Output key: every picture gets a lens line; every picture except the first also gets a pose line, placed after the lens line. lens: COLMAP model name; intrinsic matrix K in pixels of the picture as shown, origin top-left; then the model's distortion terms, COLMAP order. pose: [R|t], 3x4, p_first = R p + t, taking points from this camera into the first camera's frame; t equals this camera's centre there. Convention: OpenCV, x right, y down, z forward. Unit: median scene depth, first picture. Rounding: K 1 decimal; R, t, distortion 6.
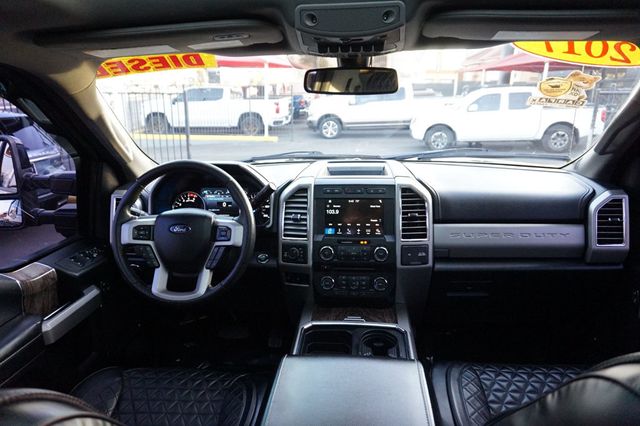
lens RADIAL K [[433.3, 0, 320.0], [0, 433.3, 213.0], [0, 0, 1]] dist [-0.028846, 0.006529]
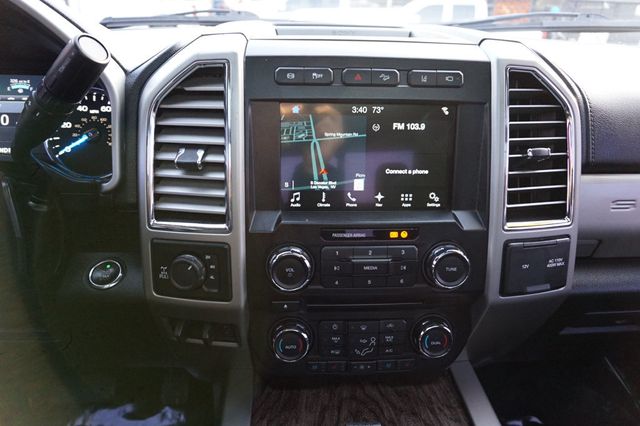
lens RADIAL K [[433.3, 0, 320.0], [0, 433.3, 213.0], [0, 0, 1]] dist [-0.028846, 0.006529]
pose [[0.984281, -0.028653, 0.174269, -0.017939], [-0.003403, 0.983492, 0.180922, -0.009307], [-0.176576, -0.178671, 0.967935, 0.669334]]
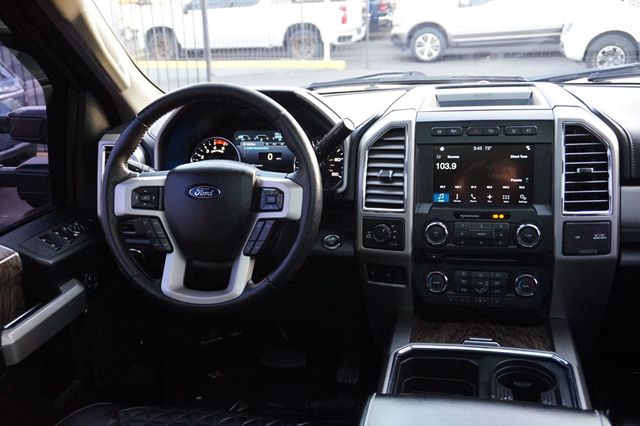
lens RADIAL K [[668.9, 0, 320.0], [0, 668.9, 213.0], [0, 0, 1]] dist [0.007723, -0.034500]
pose [[0.991464, 0.007078, -0.130190, -0.023920], [-0.001064, 0.998931, 0.046207, 0.019987], [0.130378, -0.045675, 0.990412, 0.042625]]
